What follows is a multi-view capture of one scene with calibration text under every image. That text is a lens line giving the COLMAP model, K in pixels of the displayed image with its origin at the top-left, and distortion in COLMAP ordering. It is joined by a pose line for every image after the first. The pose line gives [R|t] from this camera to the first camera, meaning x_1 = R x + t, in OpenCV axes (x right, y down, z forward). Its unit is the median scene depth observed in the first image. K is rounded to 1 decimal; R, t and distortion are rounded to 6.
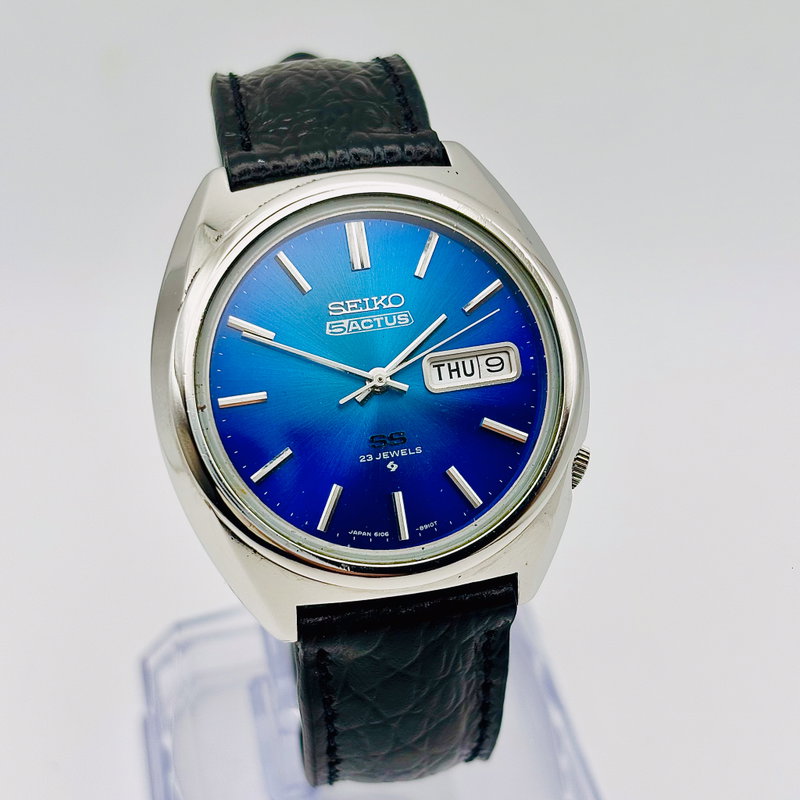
lens RADIAL K [[1648.3, 0, 405.8], [0, 1648.3, 402.4], [0, 0, 1]] dist [0.260872, -0.286377]
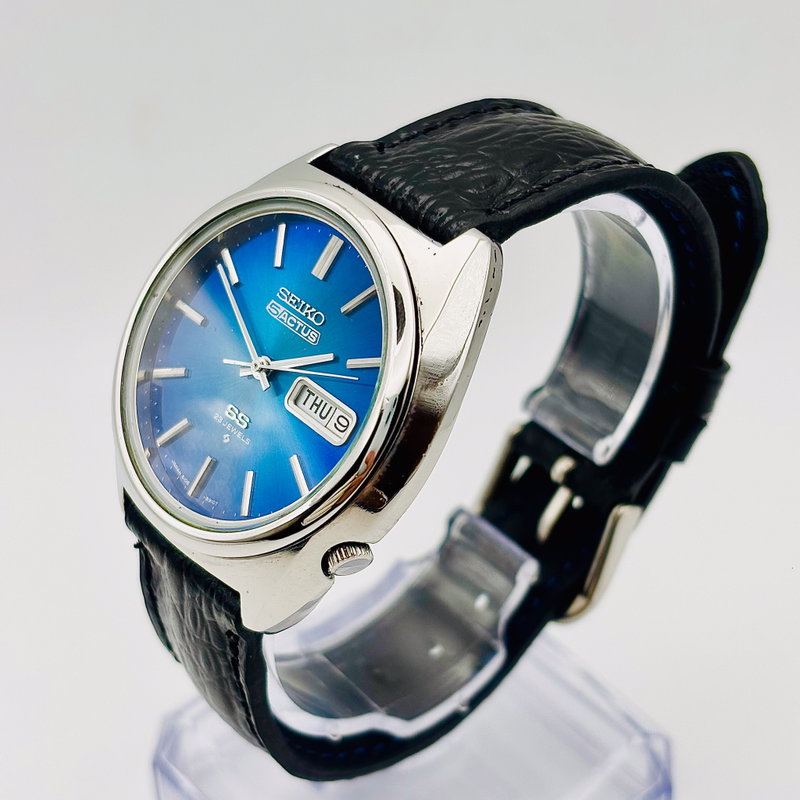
lens RADIAL K [[1648.3, 0, 405.8], [0, 1648.3, 402.4], [0, 0, 1]] dist [0.260872, -0.286377]
pose [[0.474022, 0.551994, -0.686008, 0.772913], [-0.538114, 0.798285, 0.270508, -0.334332], [0.696948, 0.240924, 0.675440, 0.341961]]
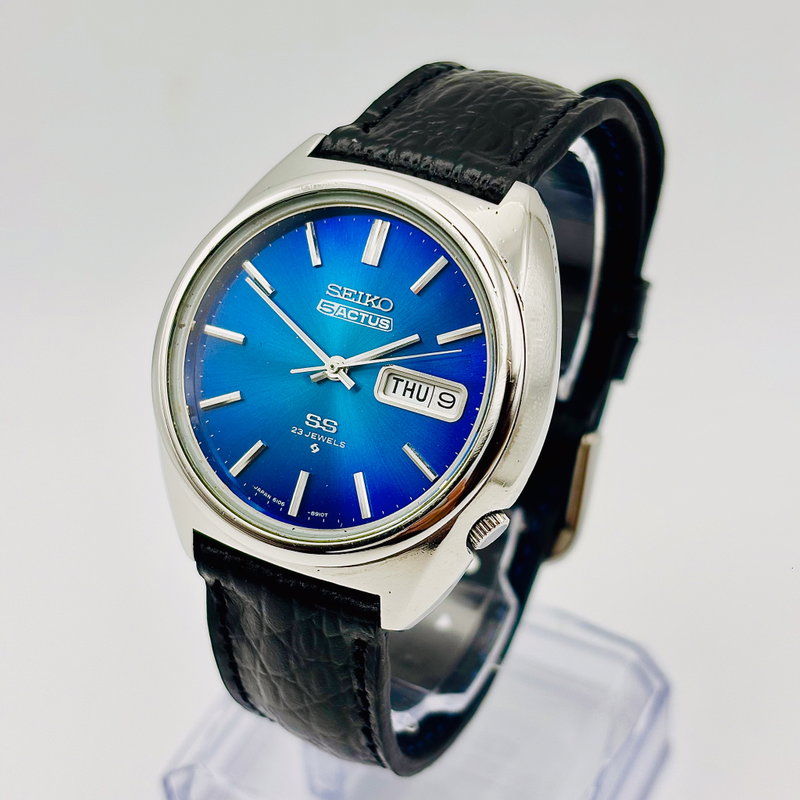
lens RADIAL K [[1648.3, 0, 405.8], [0, 1648.3, 402.4], [0, 0, 1]] dist [0.260872, -0.286377]
pose [[0.781560, 0.392186, -0.485133, 0.530332], [-0.386501, 0.914849, 0.116911, -0.131841], [0.489675, 0.096132, 0.866590, 0.116862]]
